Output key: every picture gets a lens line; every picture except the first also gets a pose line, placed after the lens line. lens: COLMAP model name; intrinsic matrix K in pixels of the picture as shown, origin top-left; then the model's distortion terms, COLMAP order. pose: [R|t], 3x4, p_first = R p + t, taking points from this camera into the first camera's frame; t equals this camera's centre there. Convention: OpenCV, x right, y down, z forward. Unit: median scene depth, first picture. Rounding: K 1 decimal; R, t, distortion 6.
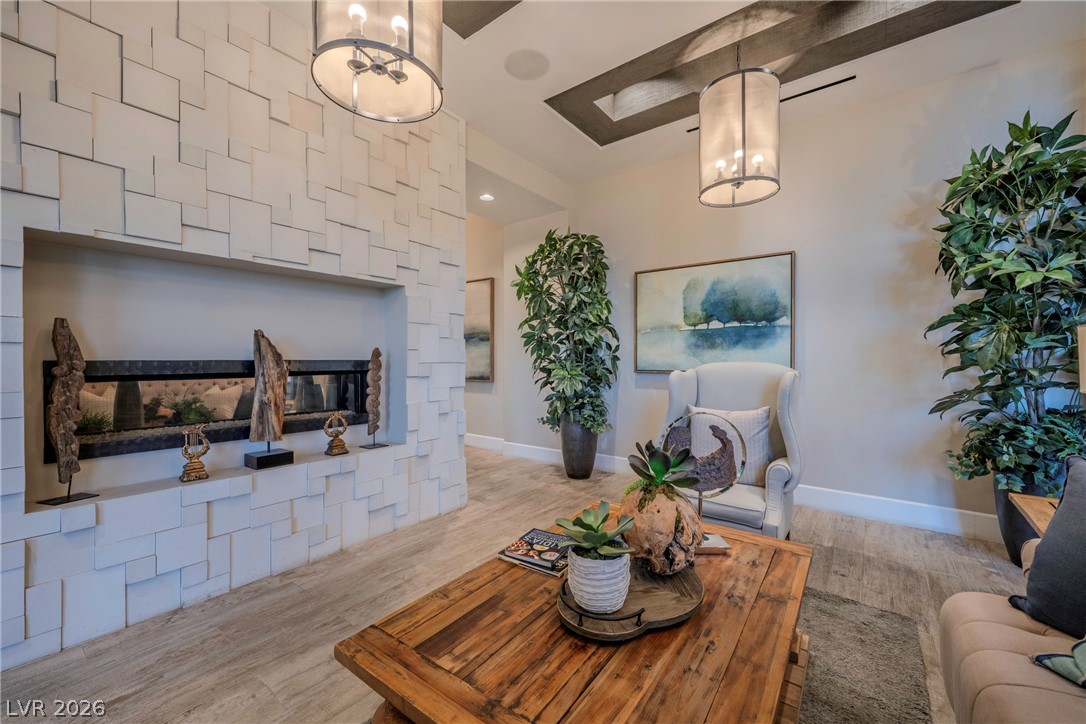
lens RADIAL K [[428.1, 0, 542.7], [0, 428.1, 360.7], [0, 0, 1]] dist [0.000685, 0.000109]
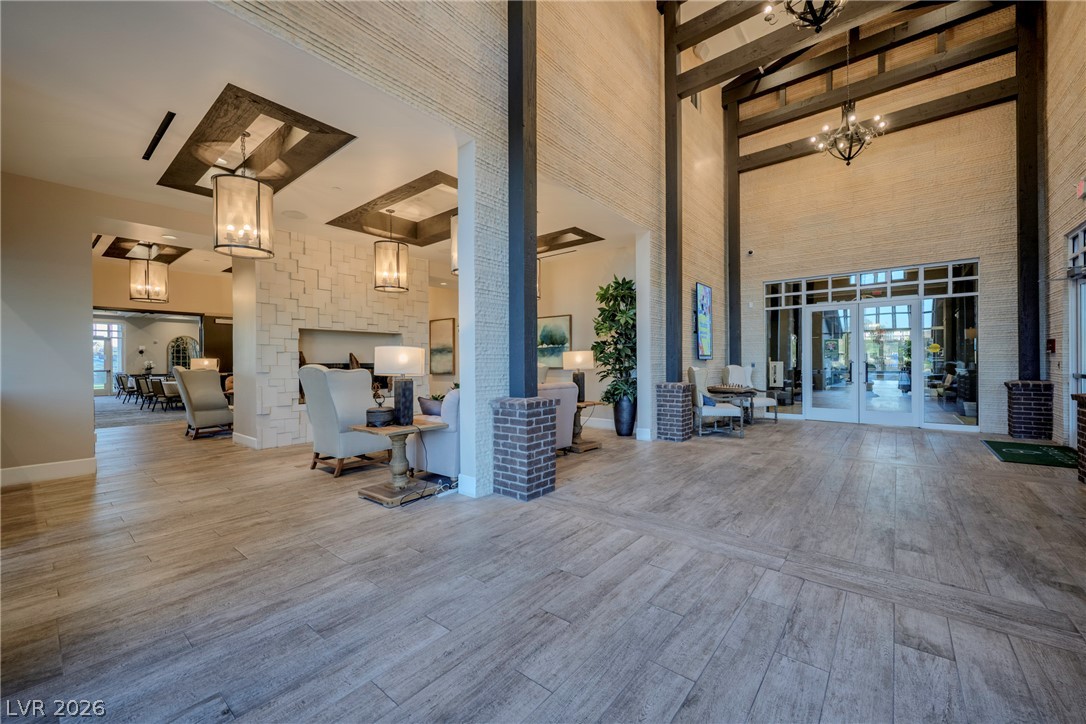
lens RADIAL K [[428.1, 0, 542.4], [0, 428.1, 362.1], [0, 0, 1]] dist [0.000685, 0.000109]
pose [[0.999524, -0.007657, -0.029878, 0.496081], [0.007513, 0.999960, -0.004945, 0.009639], [0.029914, 0.004719, 0.999541, -1.282273]]
